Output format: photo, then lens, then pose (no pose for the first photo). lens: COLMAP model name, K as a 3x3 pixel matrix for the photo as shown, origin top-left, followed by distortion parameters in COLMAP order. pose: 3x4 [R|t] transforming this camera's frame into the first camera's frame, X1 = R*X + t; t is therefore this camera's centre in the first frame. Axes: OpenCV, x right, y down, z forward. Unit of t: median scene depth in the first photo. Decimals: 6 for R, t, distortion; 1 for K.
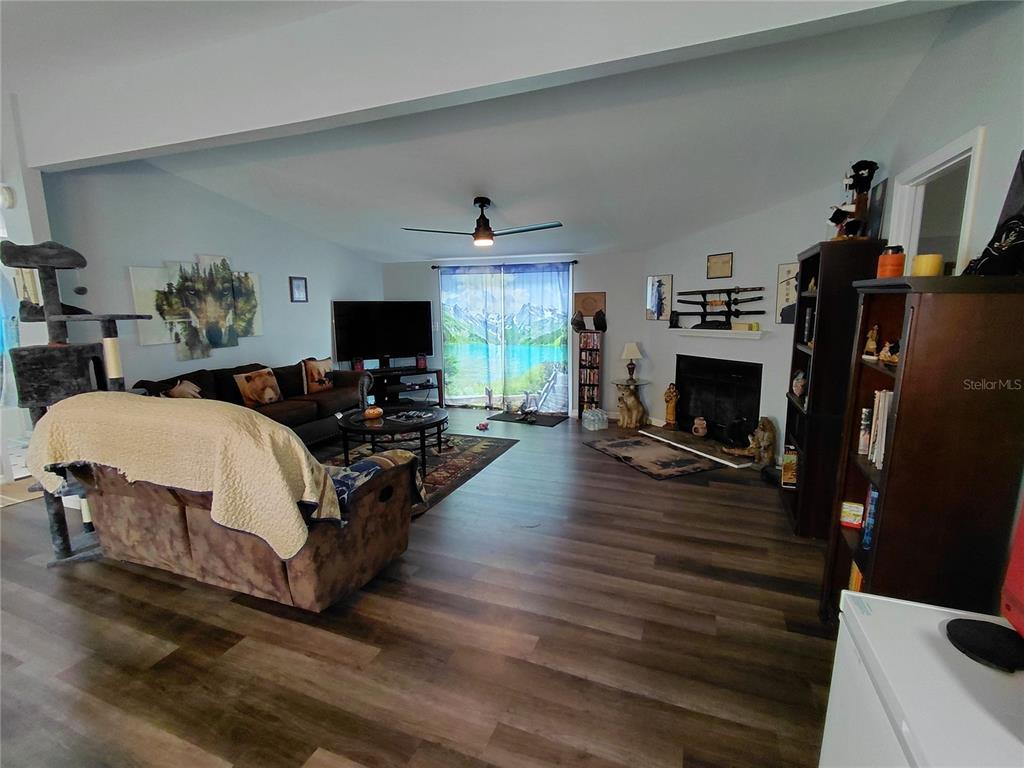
lens RADIAL K [[472.8, 0, 517.6], [0, 472.8, 370.2], [0, 0, 1]] dist [-0.012385, 0.001176]
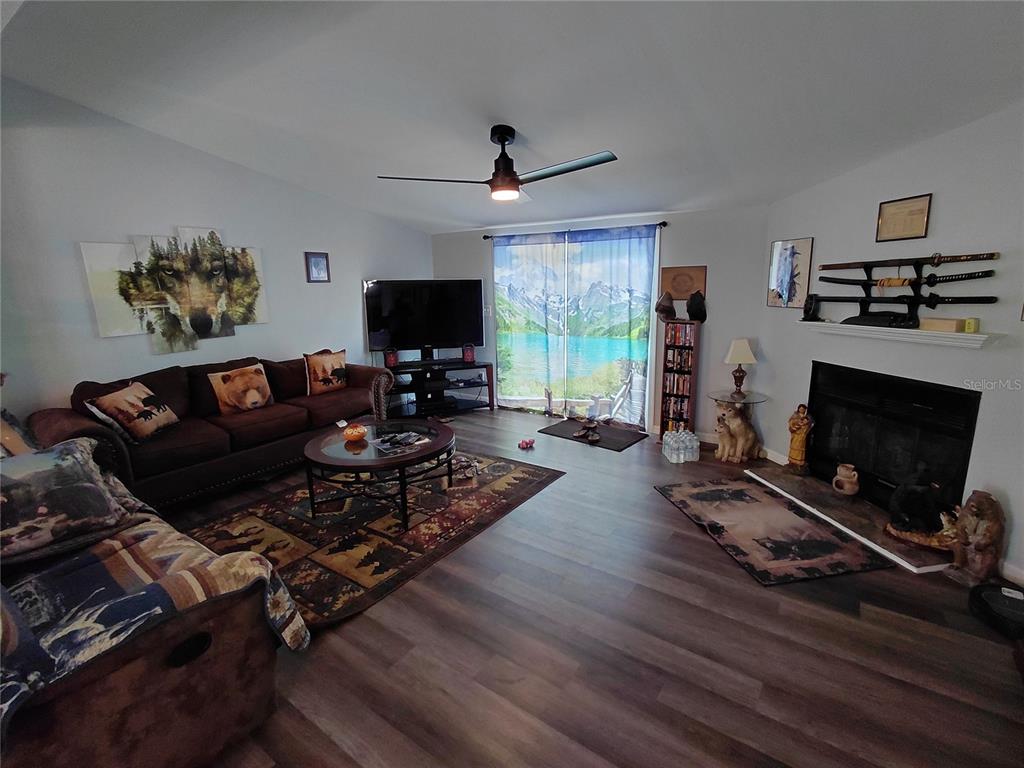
lens RADIAL K [[472.8, 0, 517.6], [0, 472.8, 370.2], [0, 0, 1]] dist [-0.012385, 0.001176]
pose [[0.971207, 0.038880, -0.235042, 0.093677], [-0.026786, 0.998158, 0.054431, -0.045430], [0.236725, -0.046568, 0.970460, 0.271826]]
